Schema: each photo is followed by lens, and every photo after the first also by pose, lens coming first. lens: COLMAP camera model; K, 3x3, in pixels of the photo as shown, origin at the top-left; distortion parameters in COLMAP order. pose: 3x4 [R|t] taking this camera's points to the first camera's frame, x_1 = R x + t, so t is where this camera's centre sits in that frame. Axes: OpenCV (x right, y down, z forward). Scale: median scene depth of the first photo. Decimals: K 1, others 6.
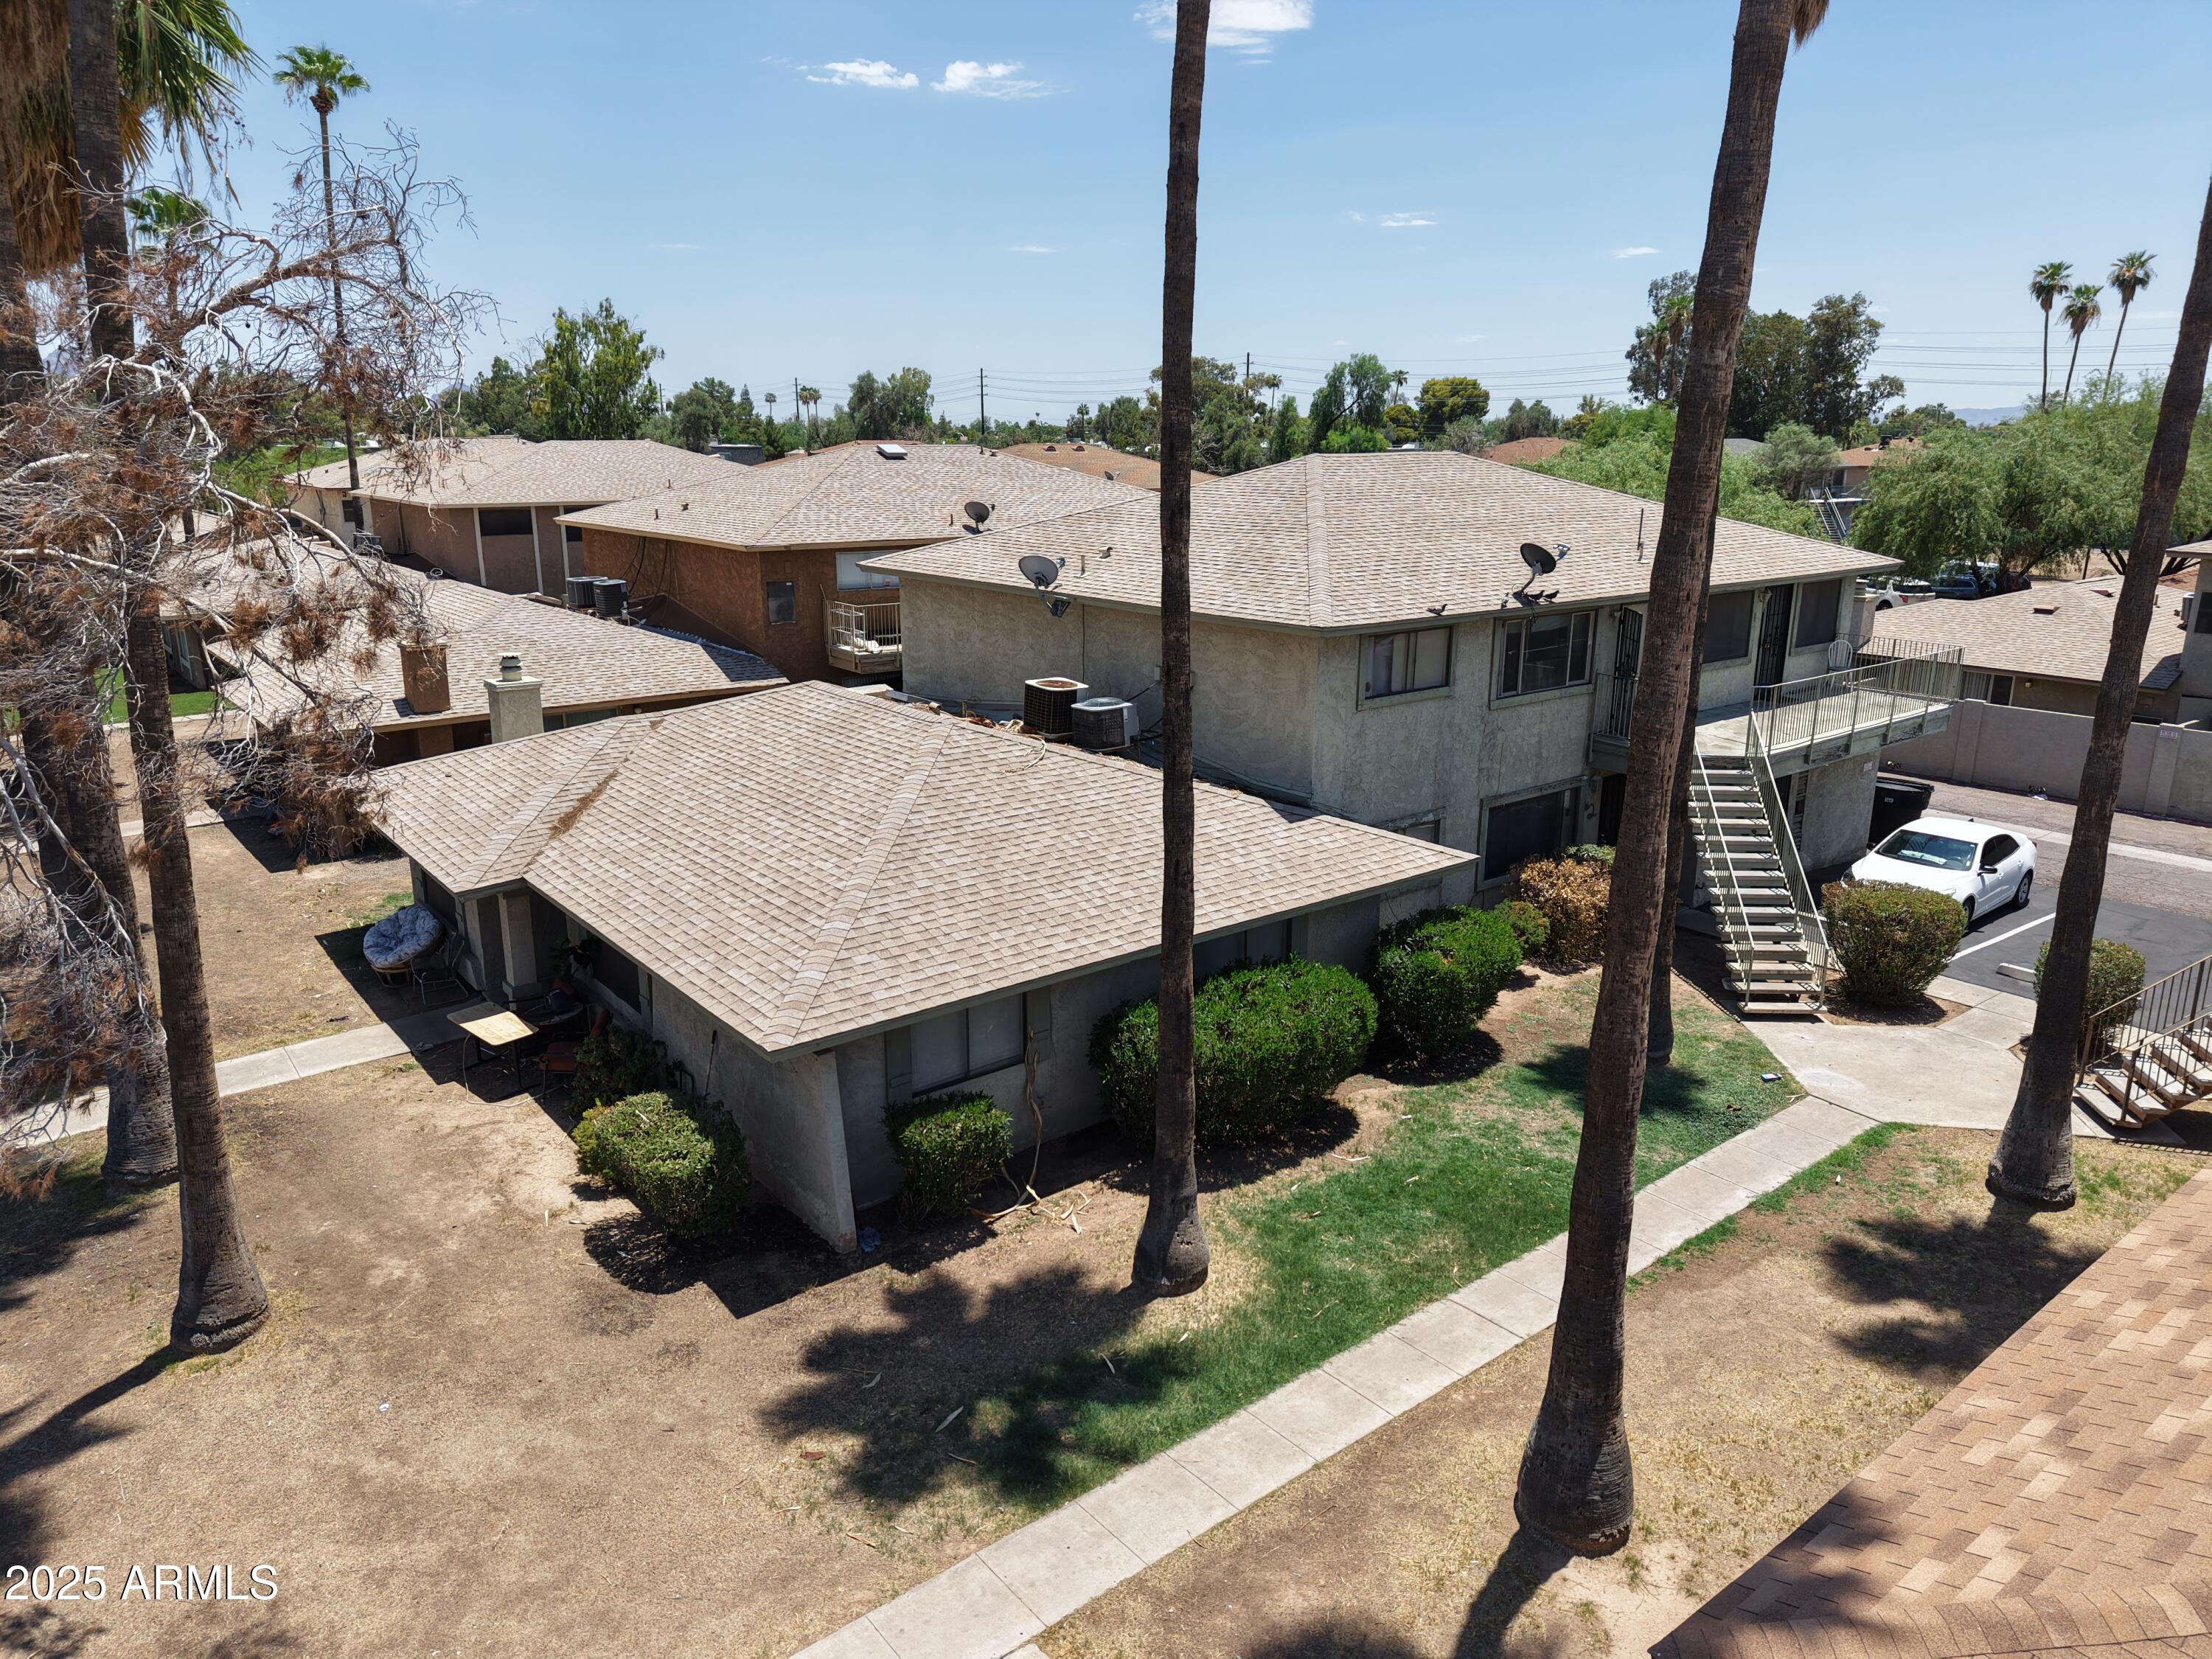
lens RADIAL K [[1455.2, 0, 1106.0], [0, 1455.2, 829.5], [0, 0, 1]] dist [0.018653, -0.000163]
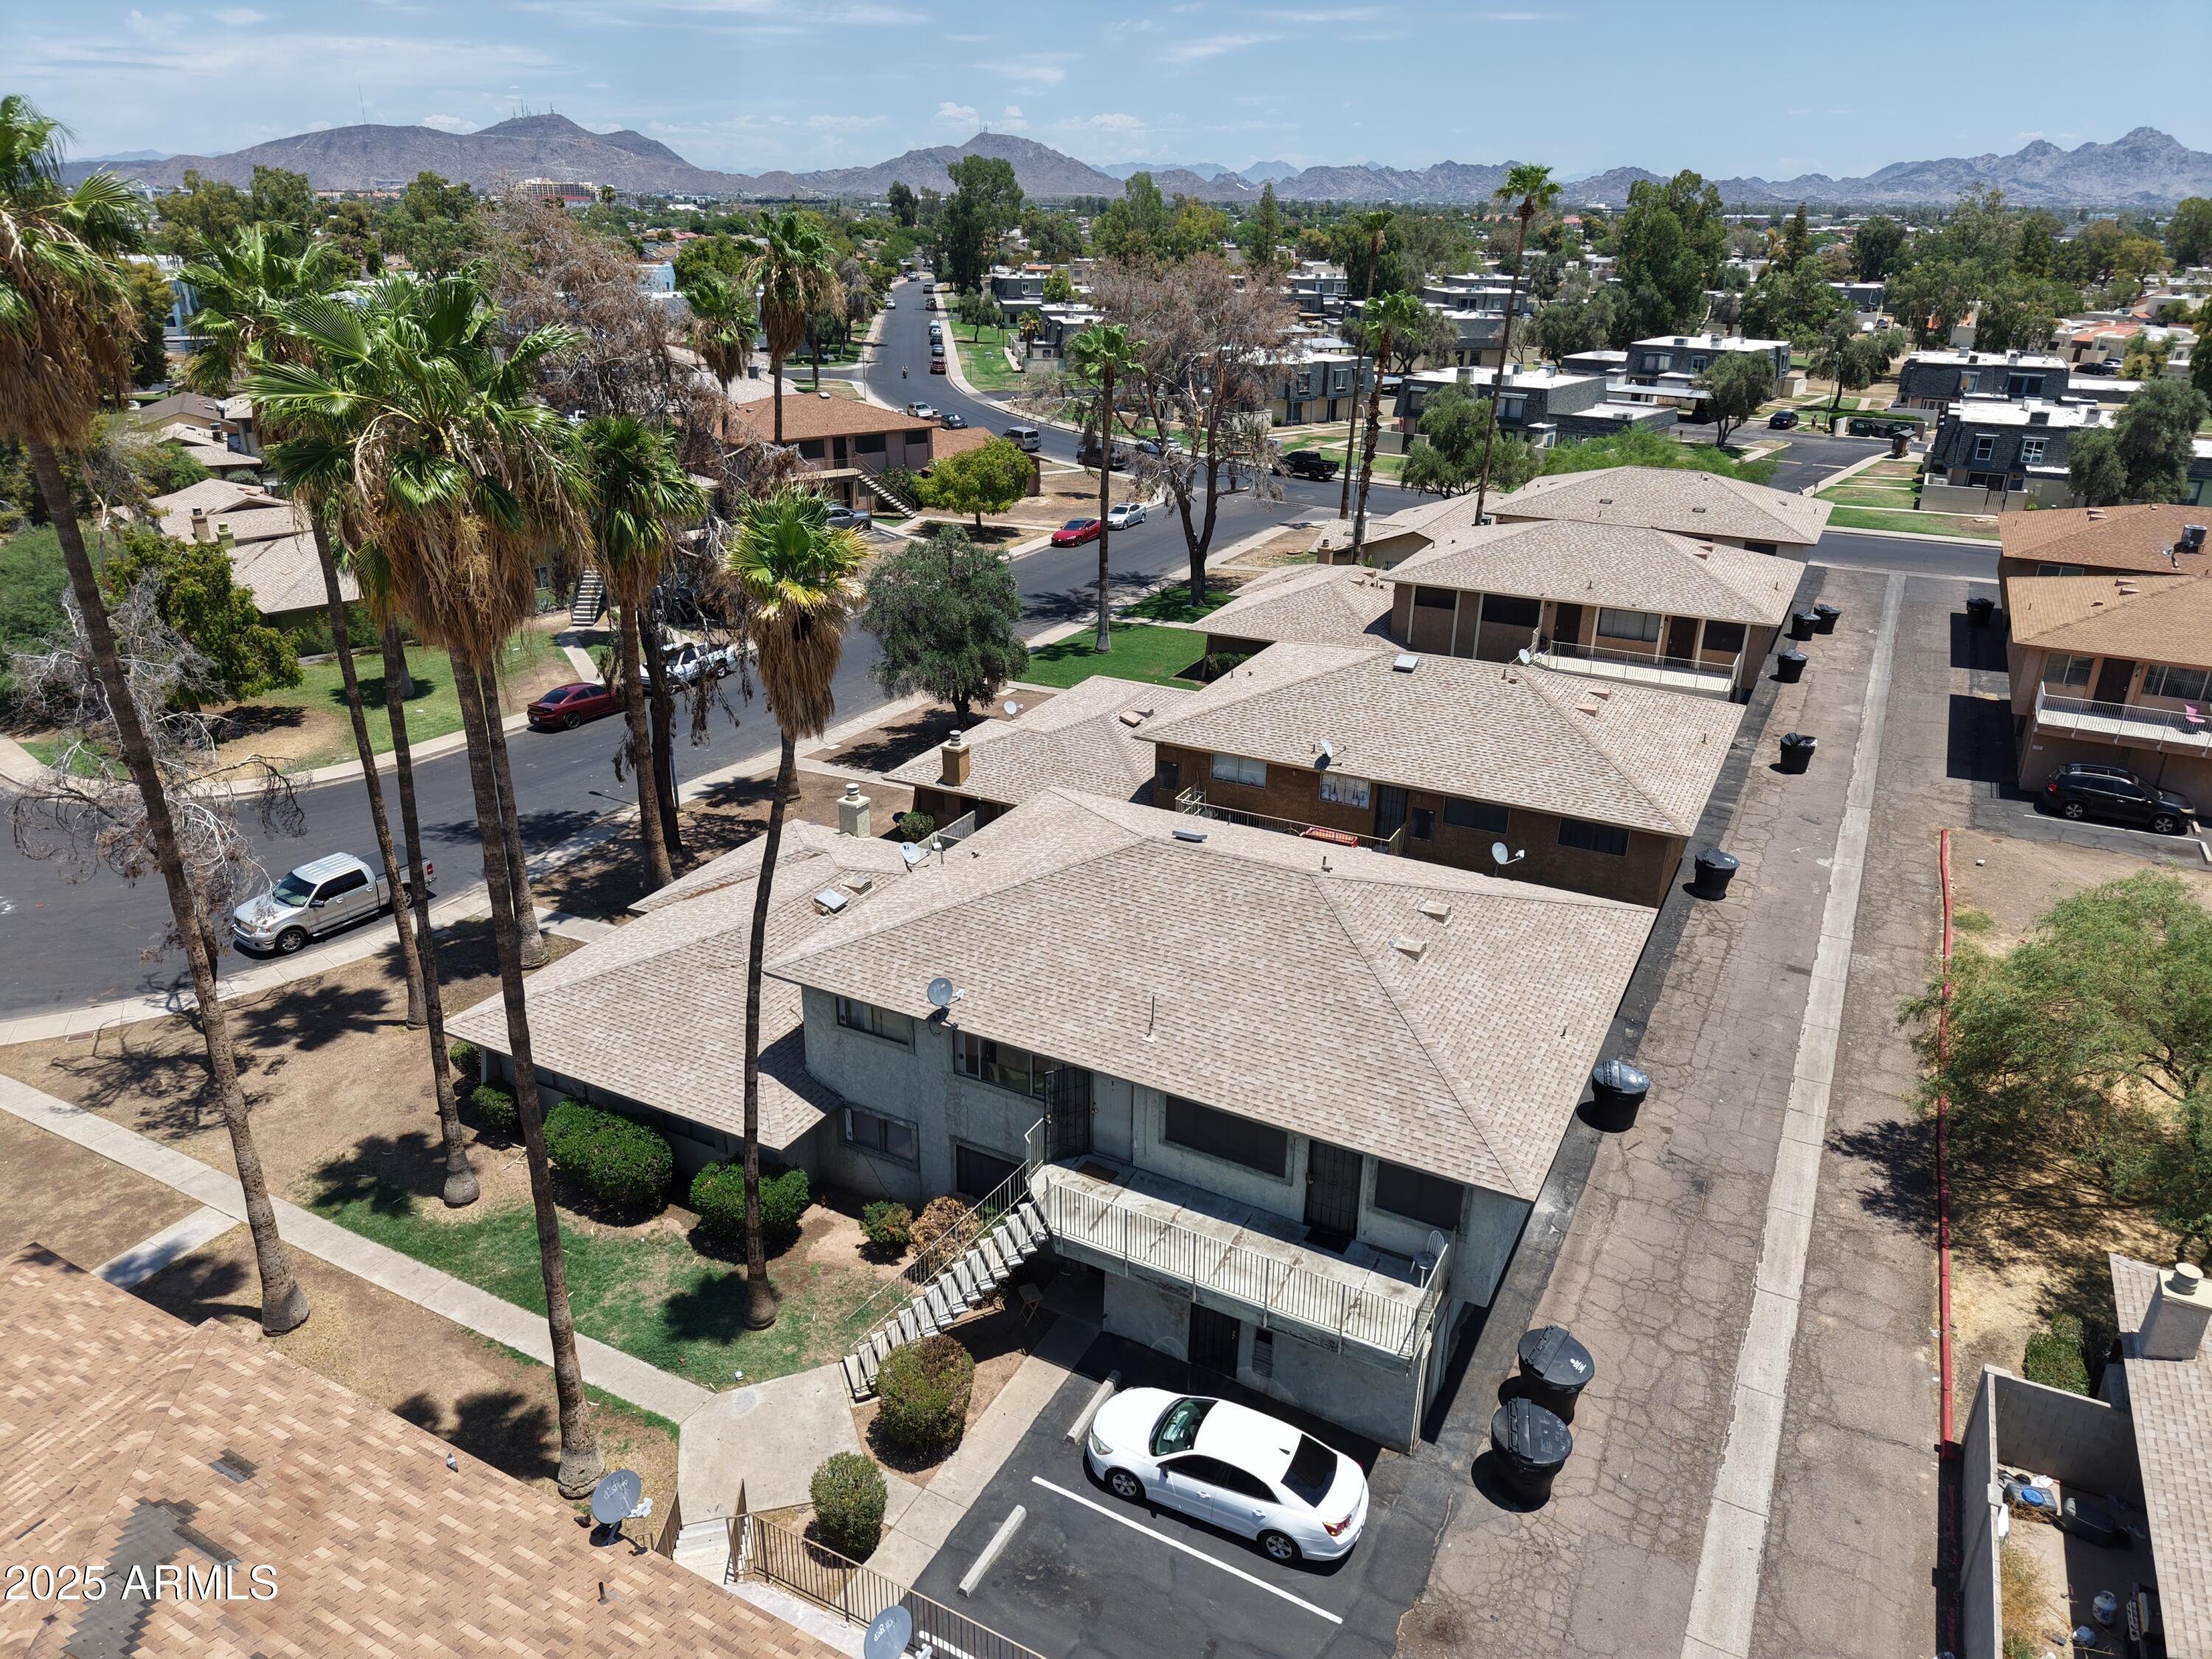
lens RADIAL K [[1455.2, 0, 1106.0], [0, 1455.2, 829.5], [0, 0, 1]] dist [0.018653, -0.000163]
pose [[0.404509, 0.361228, -0.840171, 2.069296], [-0.249916, 0.927381, 0.278400, -1.070494], [0.879724, 0.097357, 0.465410, 0.717804]]
